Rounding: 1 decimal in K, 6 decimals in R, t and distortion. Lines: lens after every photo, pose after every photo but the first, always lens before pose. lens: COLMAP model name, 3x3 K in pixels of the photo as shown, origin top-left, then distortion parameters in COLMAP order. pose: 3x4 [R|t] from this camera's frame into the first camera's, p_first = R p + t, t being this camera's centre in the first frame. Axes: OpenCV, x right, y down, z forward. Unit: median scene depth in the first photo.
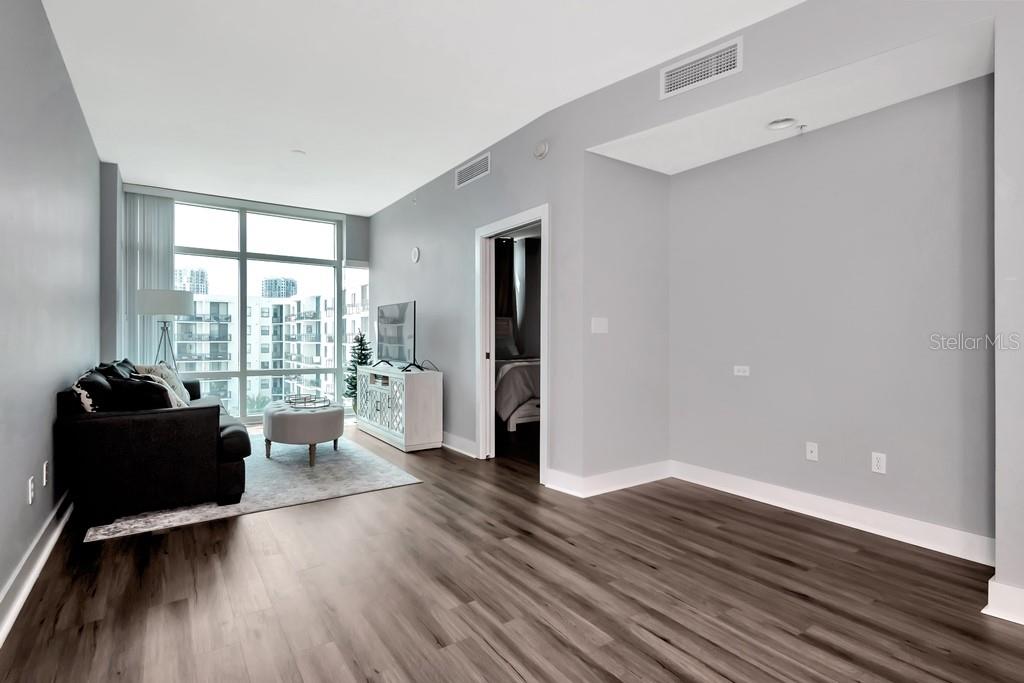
lens RADIAL K [[504.0, 0, 511.8], [0, 504.0, 338.1], [0, 0, 1]] dist [0.006362, -0.003109]
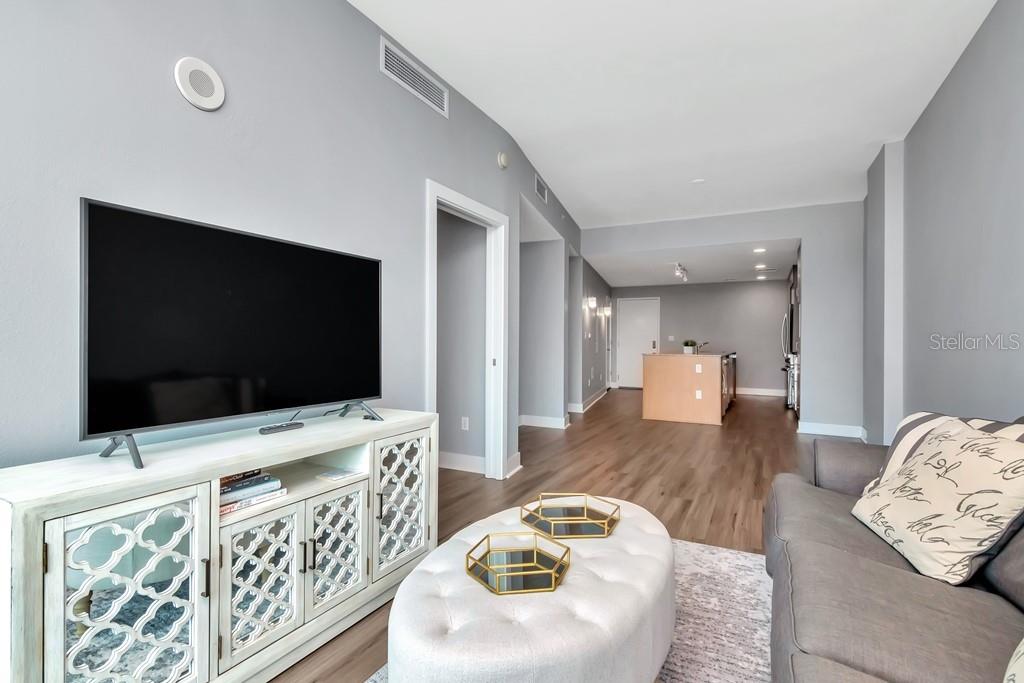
lens RADIAL K [[495.9, 0, 508.5], [0, 495.9, 340.5], [0, 0, 1]] dist [0.012786, -0.007972]
pose [[-0.471692, -0.003346, 0.881757, -0.575351], [-0.003939, 0.999991, 0.001688, -0.002564], [-0.881755, -0.002677, -0.471701, 0.992008]]
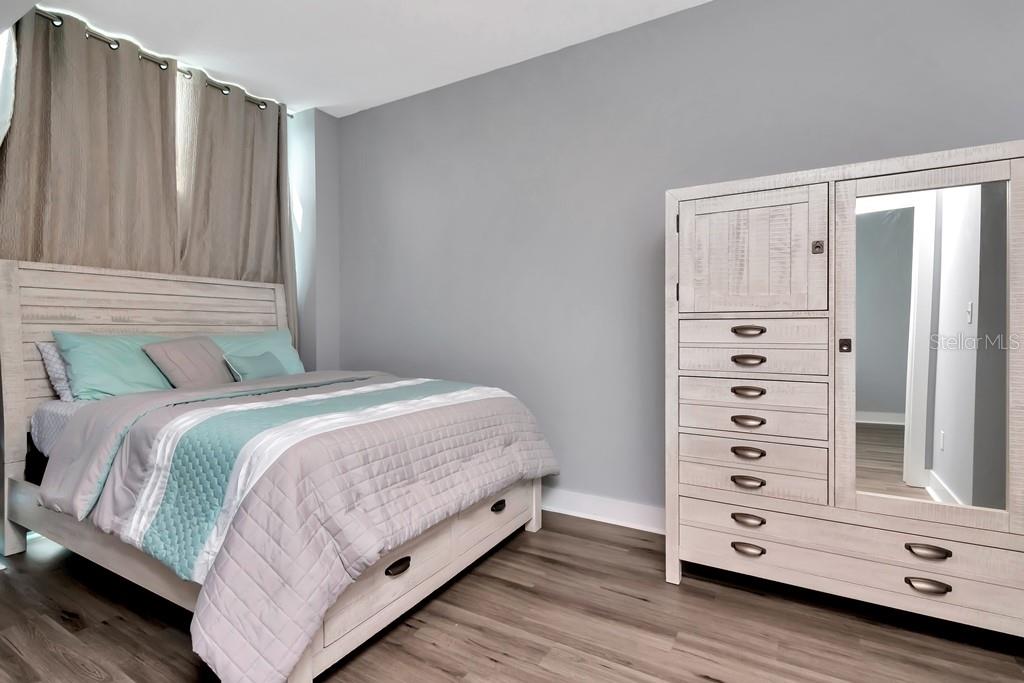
lens RADIAL K [[495.9, 0, 511.2], [0, 495.9, 336.8], [0, 0, 1]] dist [0.012786, -0.007972]
pose [[0.905888, -0.006429, 0.423468, -0.005784], [0.000393, 0.999897, 0.014340, 0.000086], [-0.423517, -0.012824, 0.905797, 0.775807]]
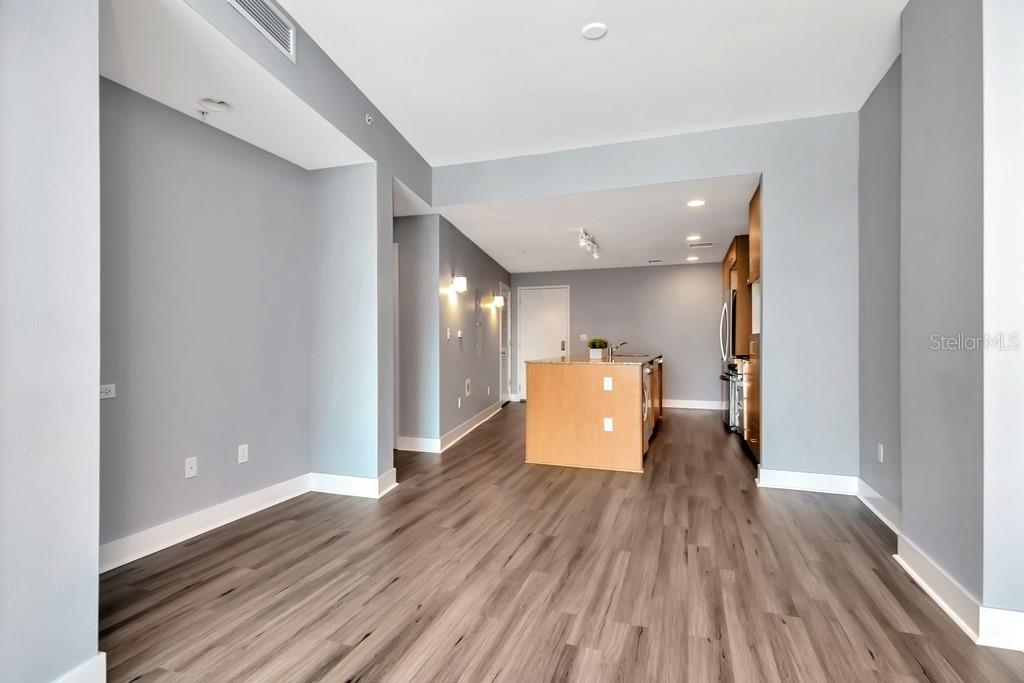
lens RADIAL K [[504.0, 0, 506.3], [0, 504.0, 347.0], [0, 0, 1]] dist [0.006362, -0.003109]
pose [[-0.584763, -0.007263, 0.811172, -0.270706], [0.004158, 0.999920, 0.011950, -0.001208], [-0.811194, 0.010361, -0.584686, 0.600160]]
